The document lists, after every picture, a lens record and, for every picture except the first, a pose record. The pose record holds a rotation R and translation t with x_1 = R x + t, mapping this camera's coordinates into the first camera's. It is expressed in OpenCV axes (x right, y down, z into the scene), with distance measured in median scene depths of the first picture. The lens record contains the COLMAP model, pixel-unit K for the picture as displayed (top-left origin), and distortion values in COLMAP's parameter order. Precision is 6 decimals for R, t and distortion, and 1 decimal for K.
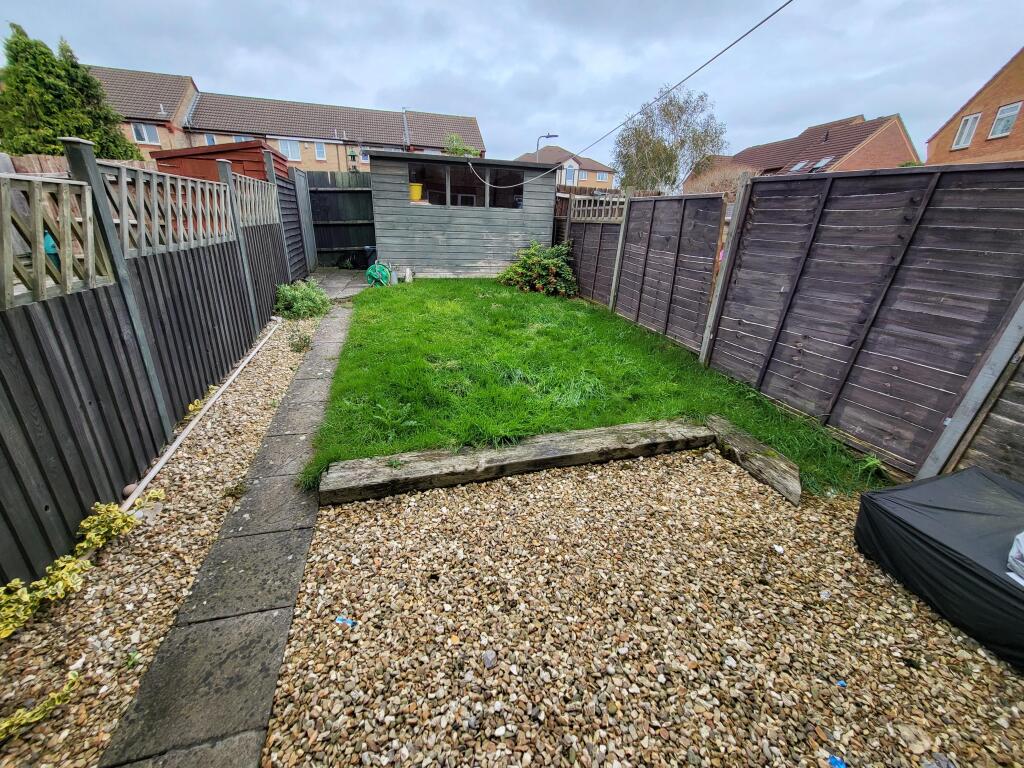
lens RADIAL K [[406.7, 0, 506.4], [0, 406.7, 383.0], [0, 0, 1]] dist [-0.000177, -0.000172]
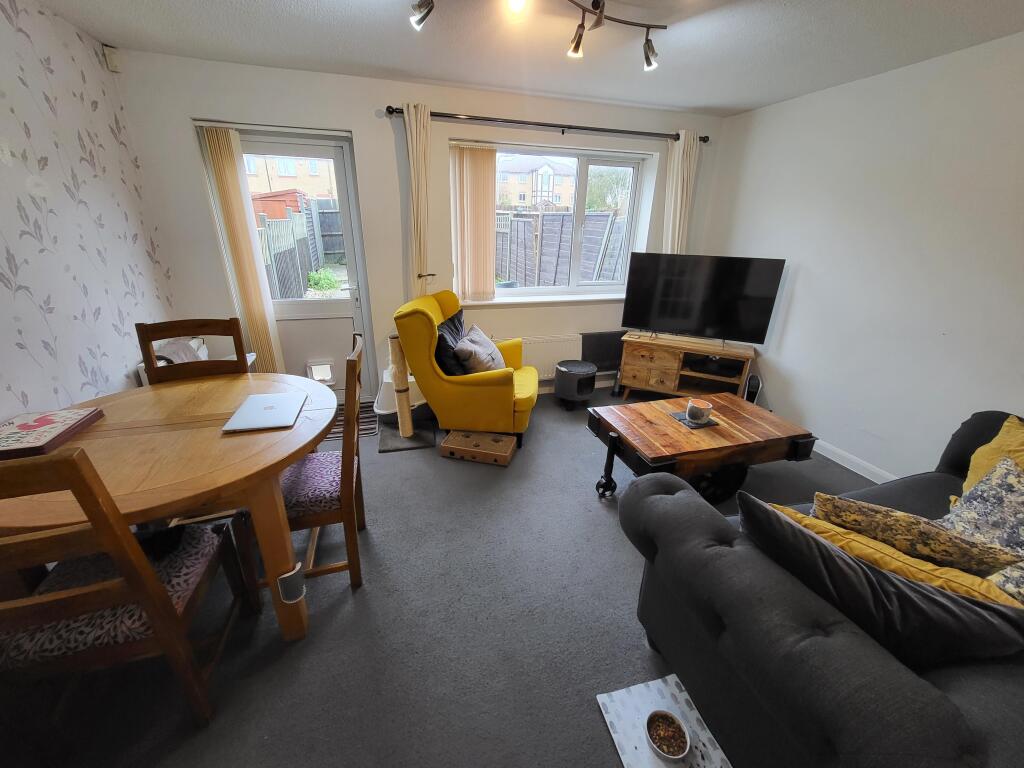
lens RADIAL K [[406.7, 0, 510.6], [0, 406.7, 382.6], [0, 0, 1]] dist [-0.000177, -0.000172]
pose [[0.999324, -0.028973, 0.022635, 0.235492], [0.029026, 0.999577, -0.002019, 0.246697], [-0.022567, 0.002675, 0.999742, -0.720136]]
